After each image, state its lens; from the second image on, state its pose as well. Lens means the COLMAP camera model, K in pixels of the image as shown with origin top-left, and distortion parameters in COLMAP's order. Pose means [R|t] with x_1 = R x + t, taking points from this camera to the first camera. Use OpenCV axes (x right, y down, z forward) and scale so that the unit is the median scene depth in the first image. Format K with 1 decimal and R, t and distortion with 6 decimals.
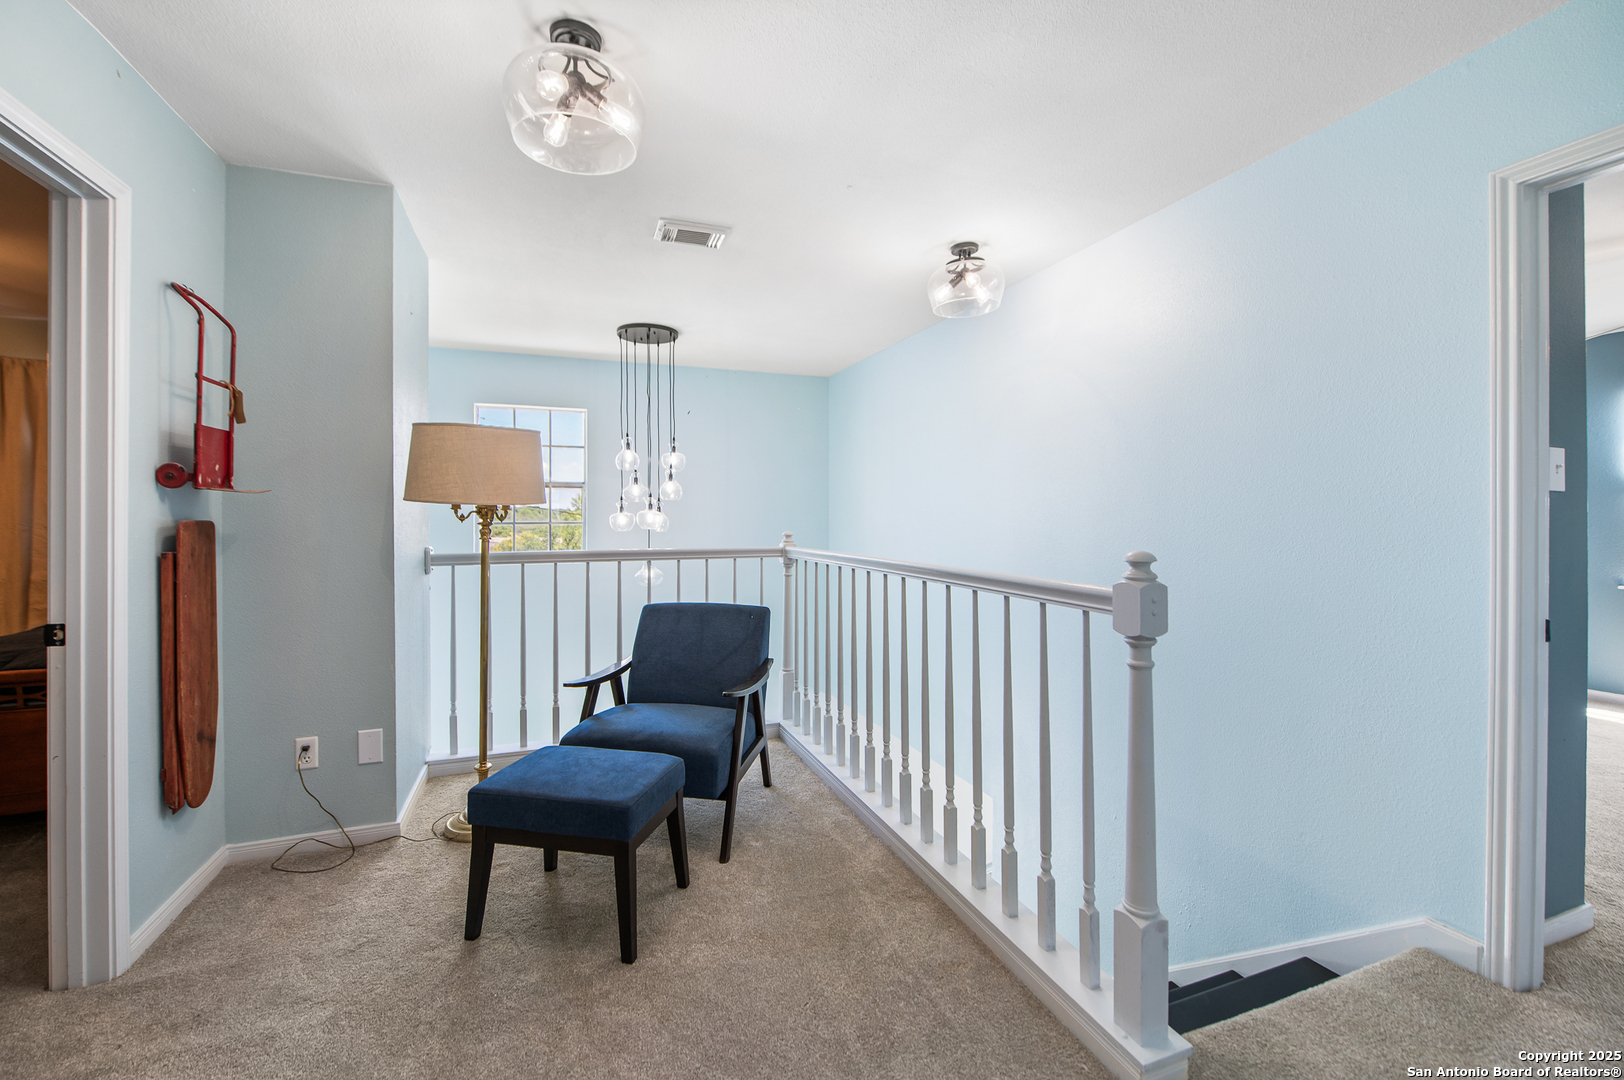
lens RADIAL K [[661.2, 0, 812.0], [0, 661.2, 540.0], [0, 0, 1]] dist [-0.001094, -0.000244]
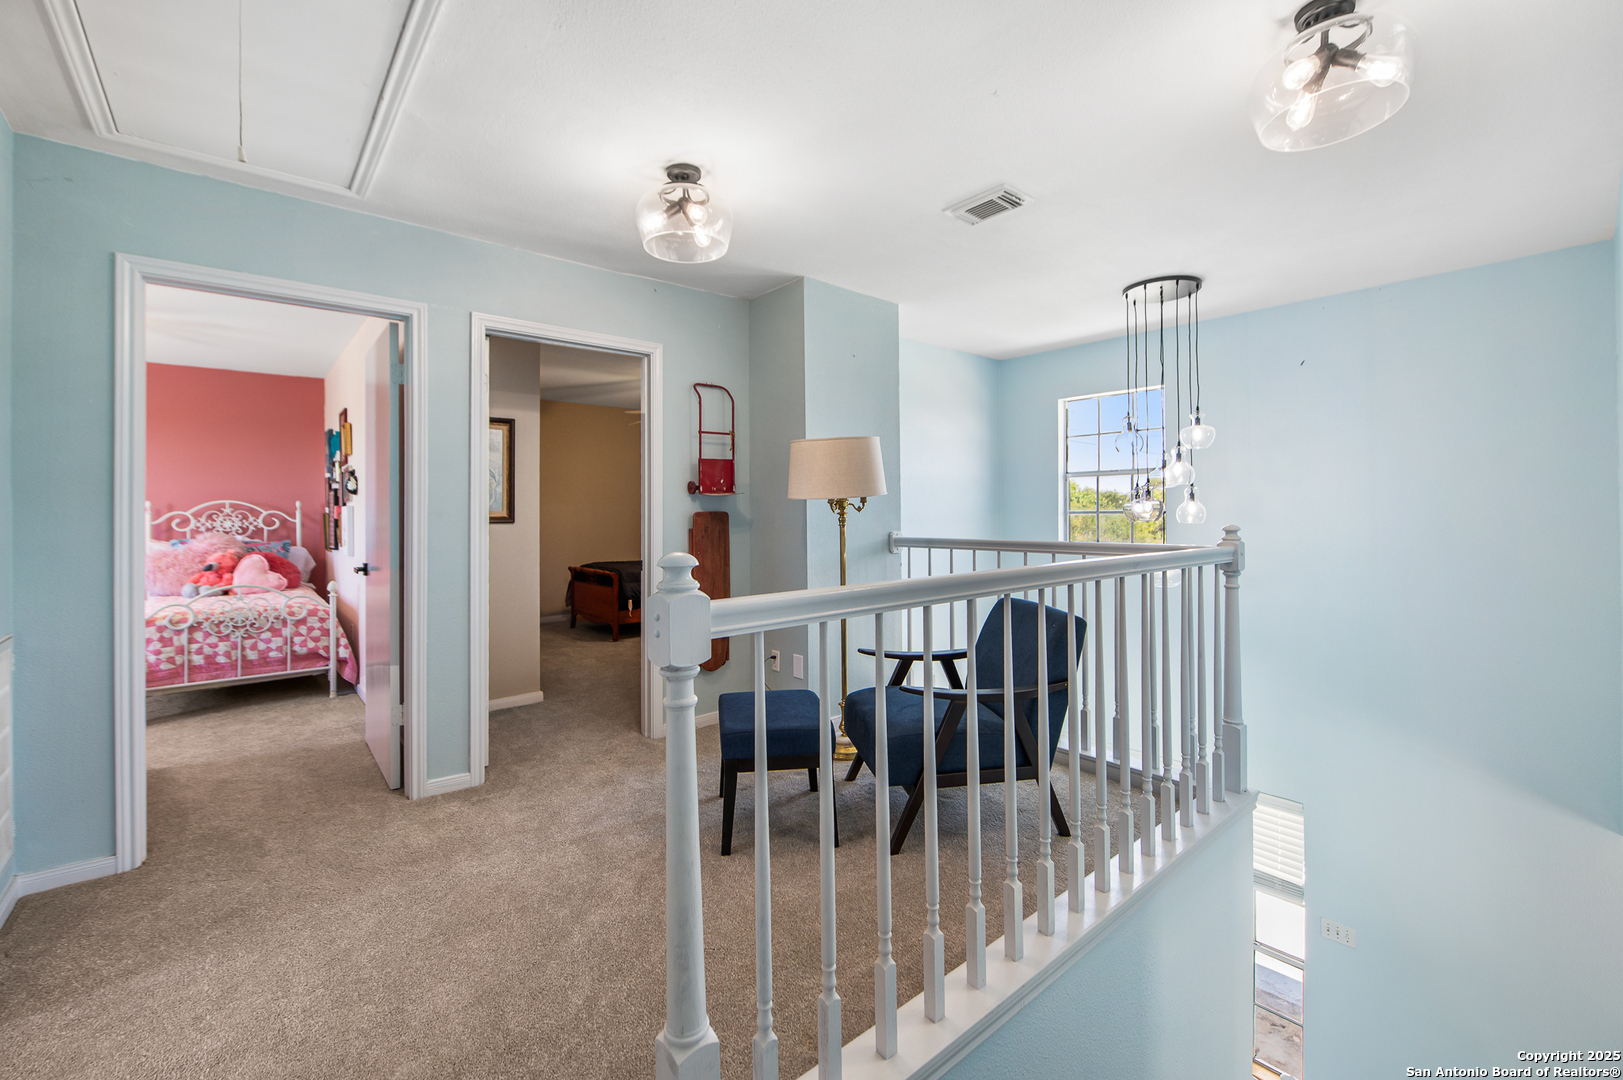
lens RADIAL K [[678.7, 0, 813.9], [0, 678.7, 516.5], [0, 0, 1]] dist [-0.000688, -0.000099]
pose [[0.350835, 0.000394, -0.936437, 0.678667], [-0.025529, 0.999632, -0.009144, -0.002854], [0.936089, 0.027115, 0.350716, 0.463332]]
